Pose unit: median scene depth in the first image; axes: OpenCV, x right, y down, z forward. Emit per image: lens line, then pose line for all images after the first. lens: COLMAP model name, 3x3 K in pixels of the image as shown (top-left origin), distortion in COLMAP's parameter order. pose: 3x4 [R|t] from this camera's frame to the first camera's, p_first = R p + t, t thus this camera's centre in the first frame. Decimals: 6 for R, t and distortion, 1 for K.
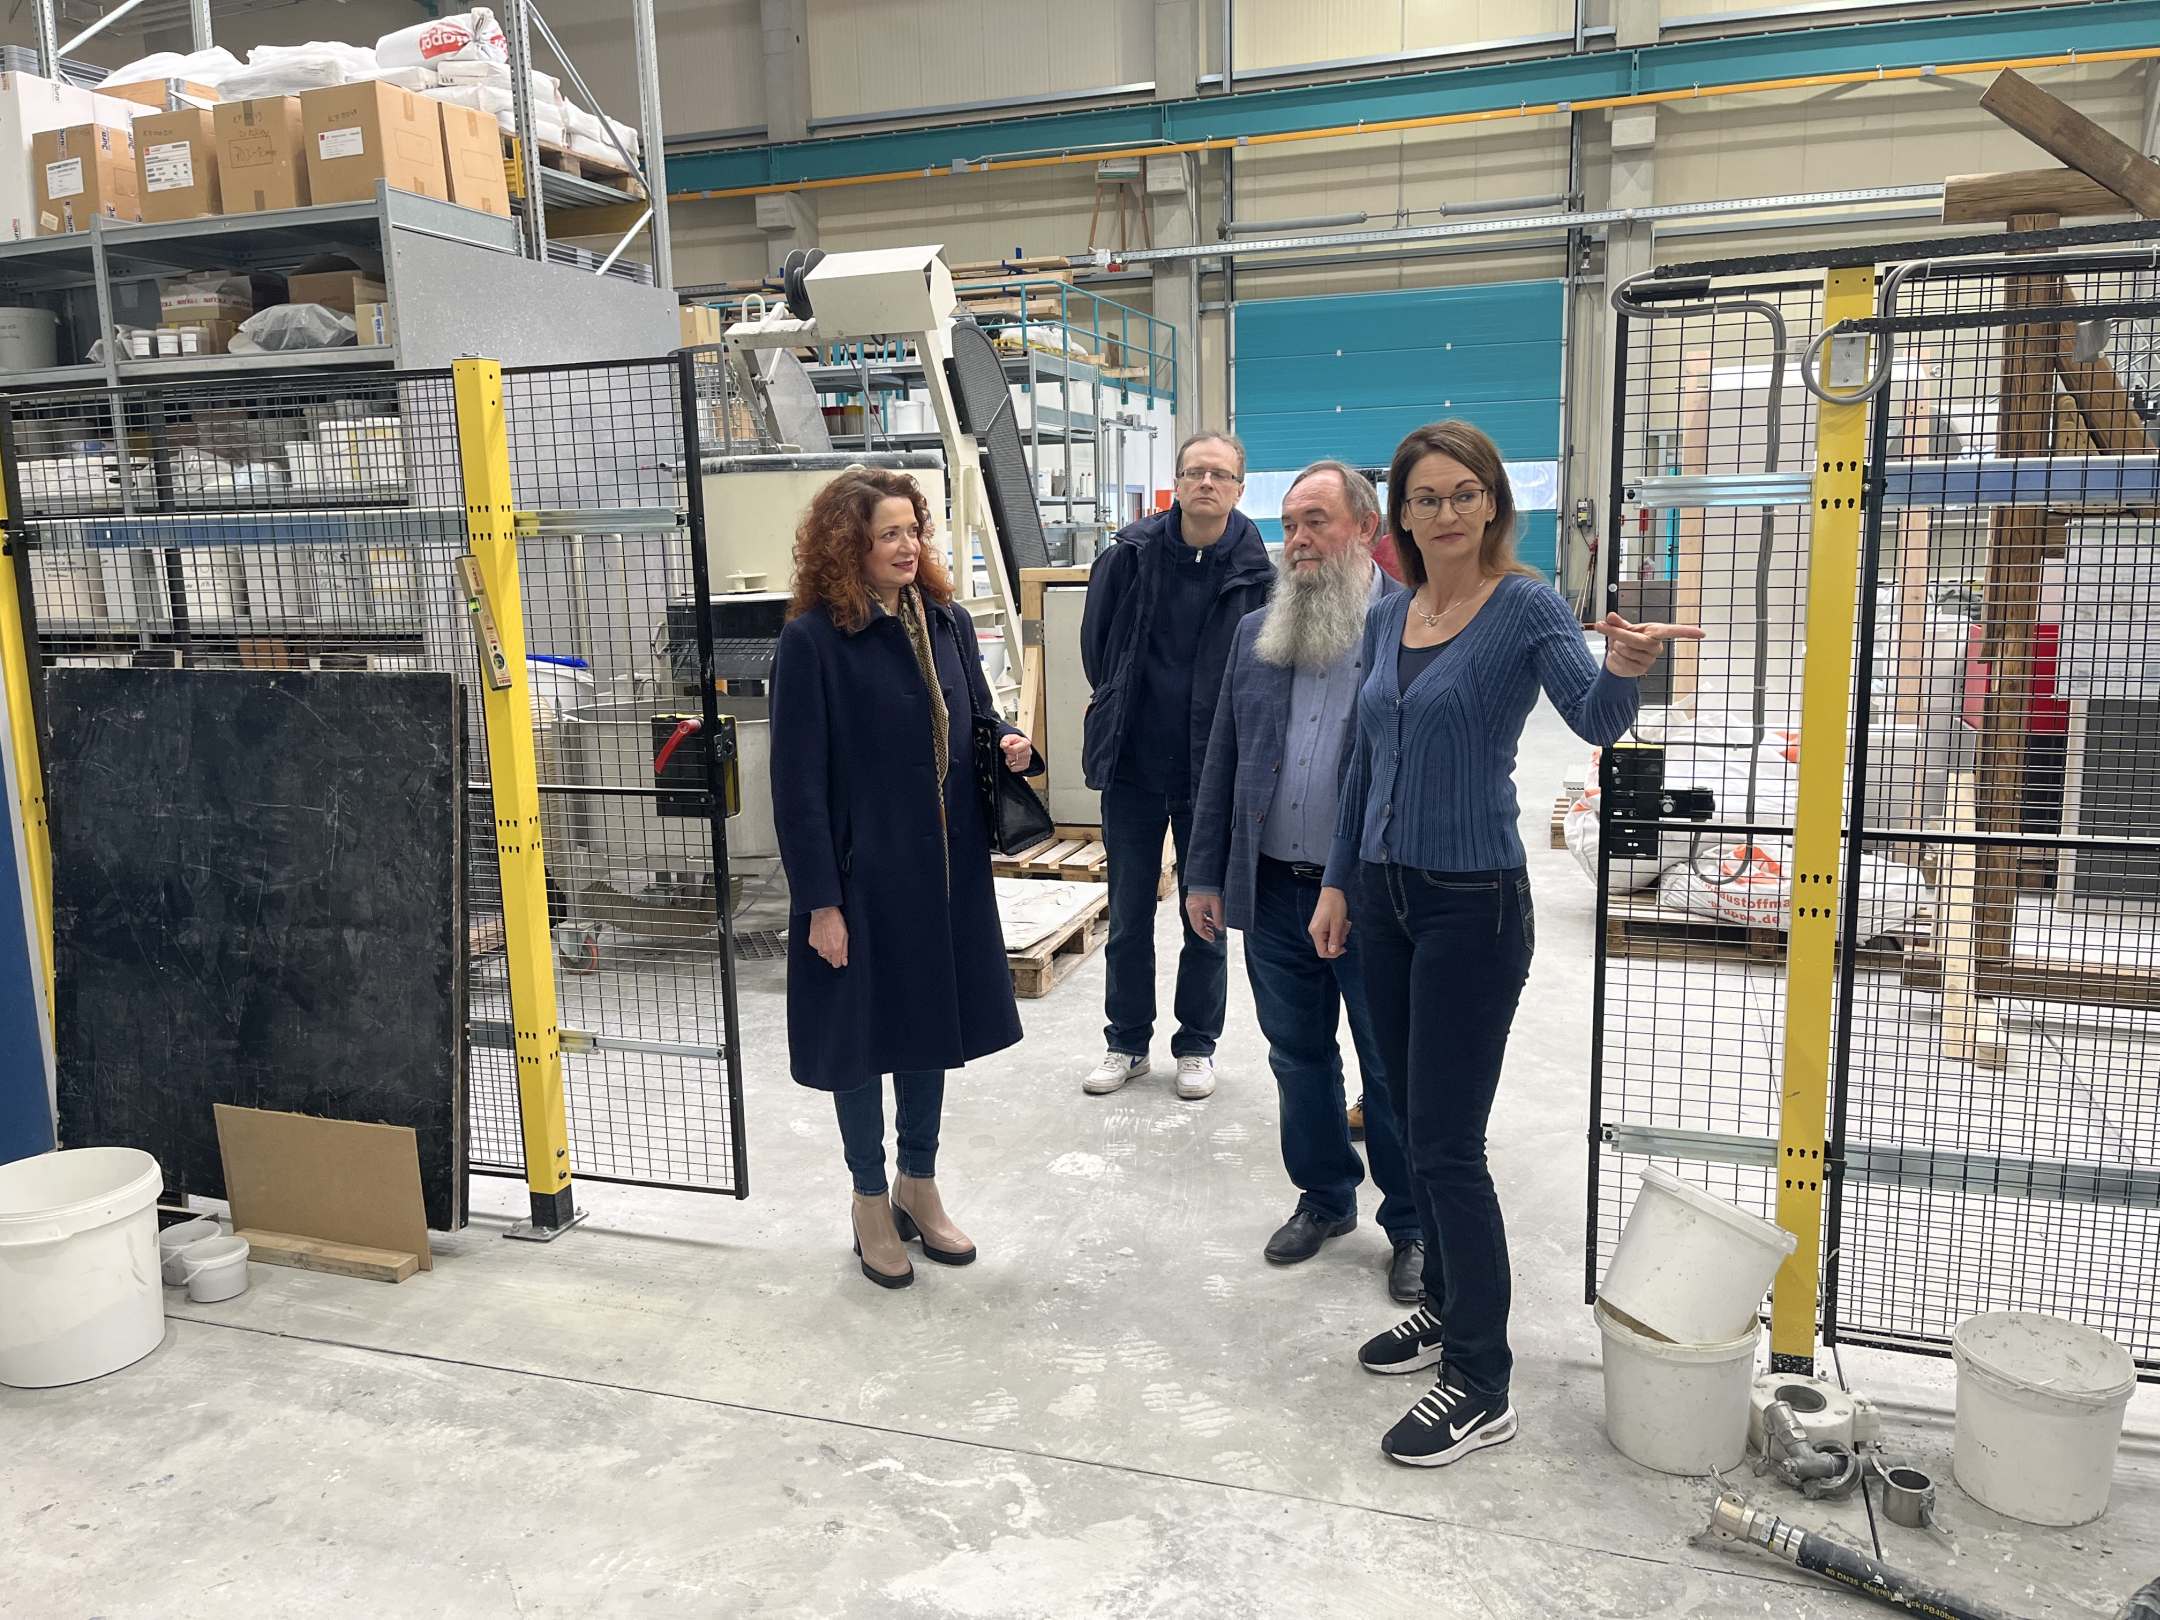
lens RADIAL K [[1657.6, 0, 1068.2], [0, 1657.6, 820.1], [0, 0, 1]] dist [0.054618, -0.064076]
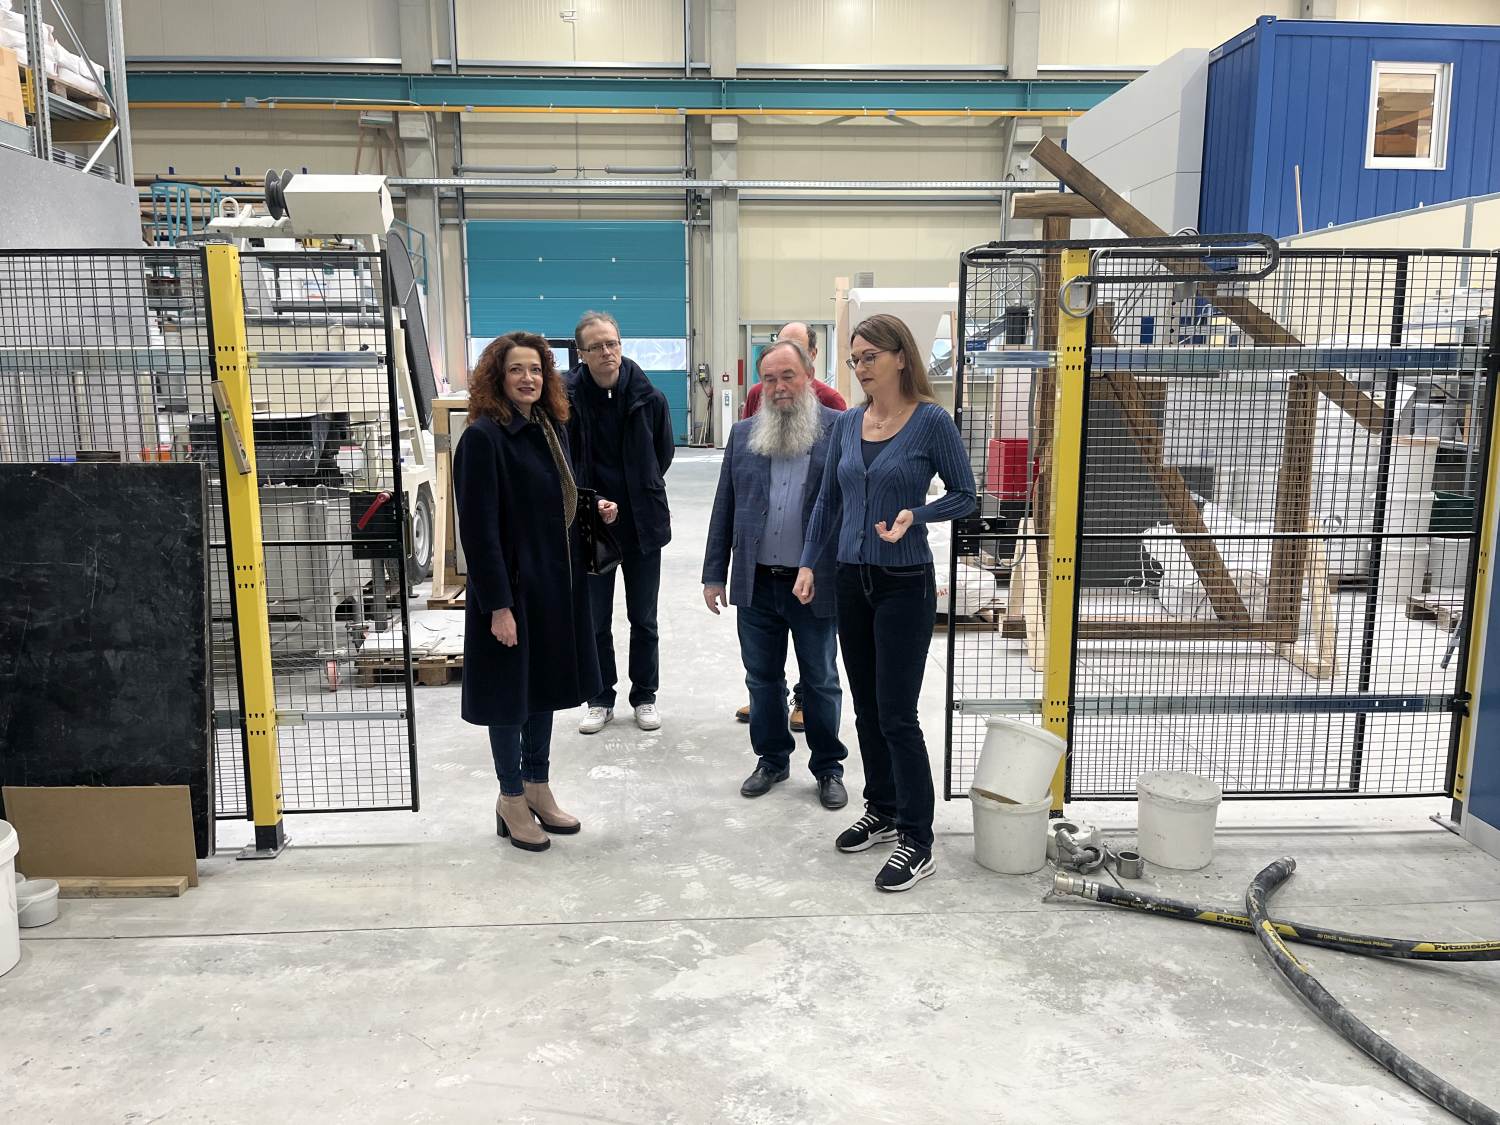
lens RADIAL K [[1153.7, 0, 746.9], [0, 1153.7, 574.3], [0, 0, 1]] dist [0.069940, -0.094018]
pose [[0.928669, -0.041833, 0.368542, -0.290310], [0.044678, 0.999001, 0.000813, 0.024995], [-0.368208, 0.015711, 0.929611, -0.088532]]
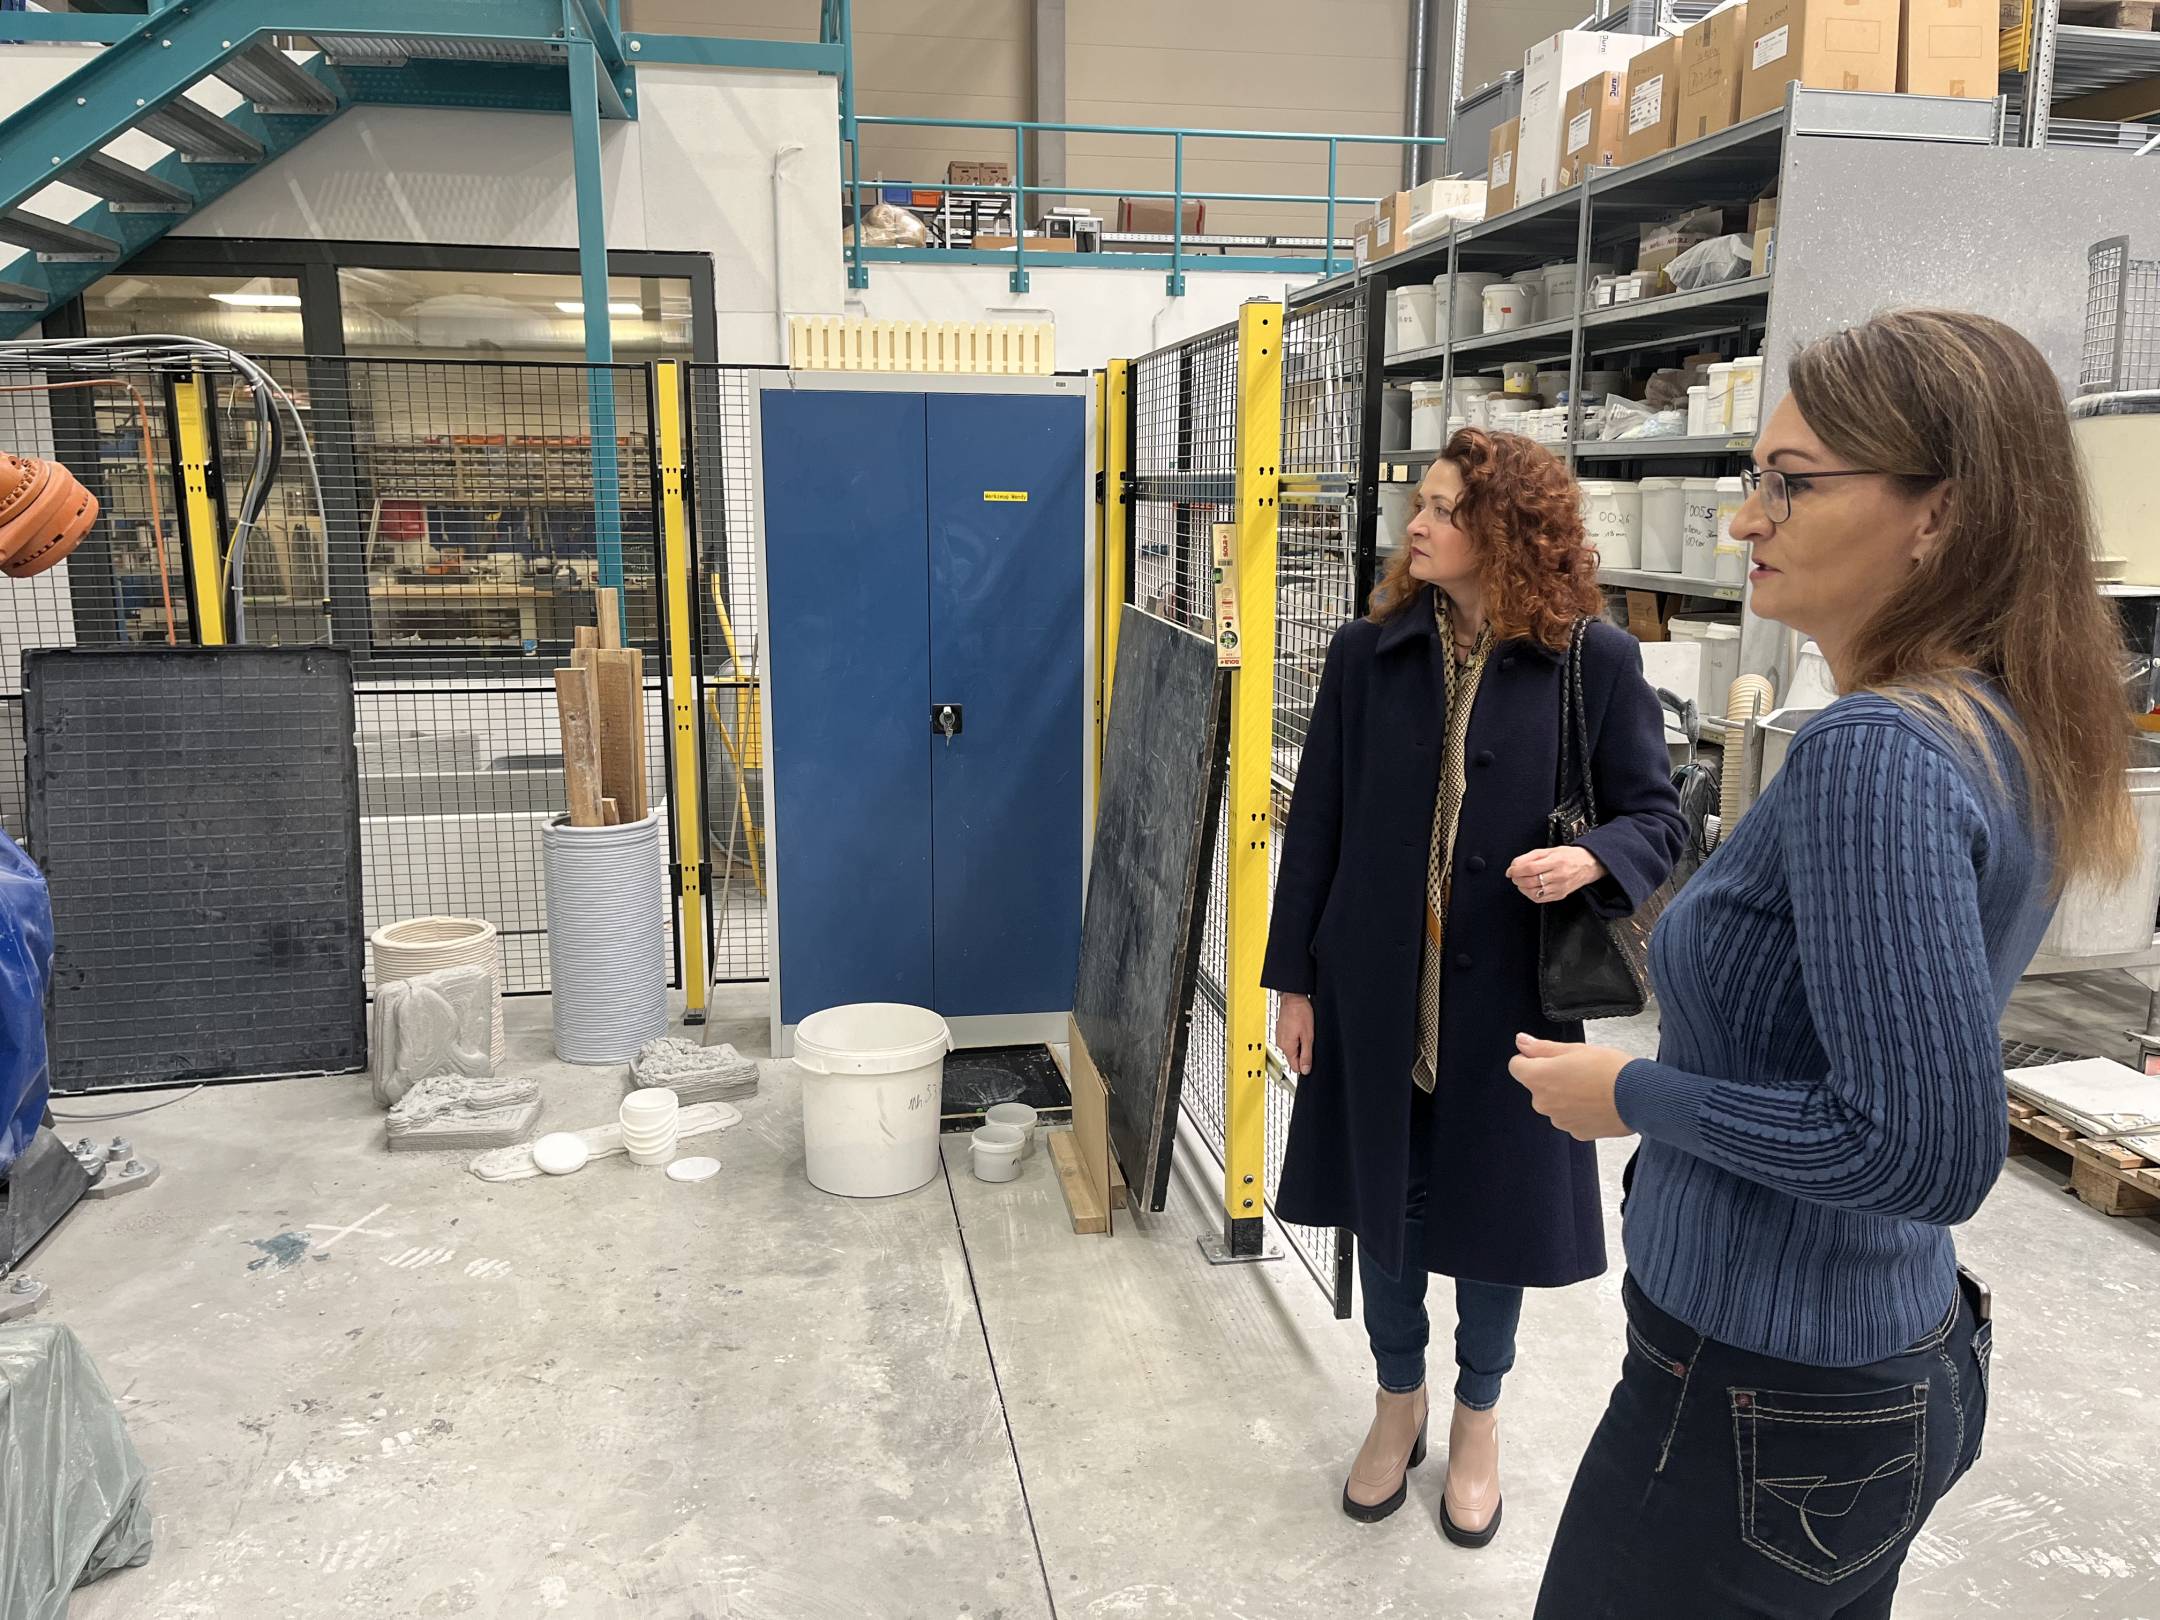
lens RADIAL K [[1663.4, 0, 1080.1], [0, 1663.4, 804.3], [0, 0, 1]] dist [0.068264, -0.095289]
pose [[0.479727, 0.194832, -0.855513, 0.390346], [-0.172050, 0.976994, 0.126021, -0.099153], [0.860384, 0.086735, 0.502211, 0.444294]]
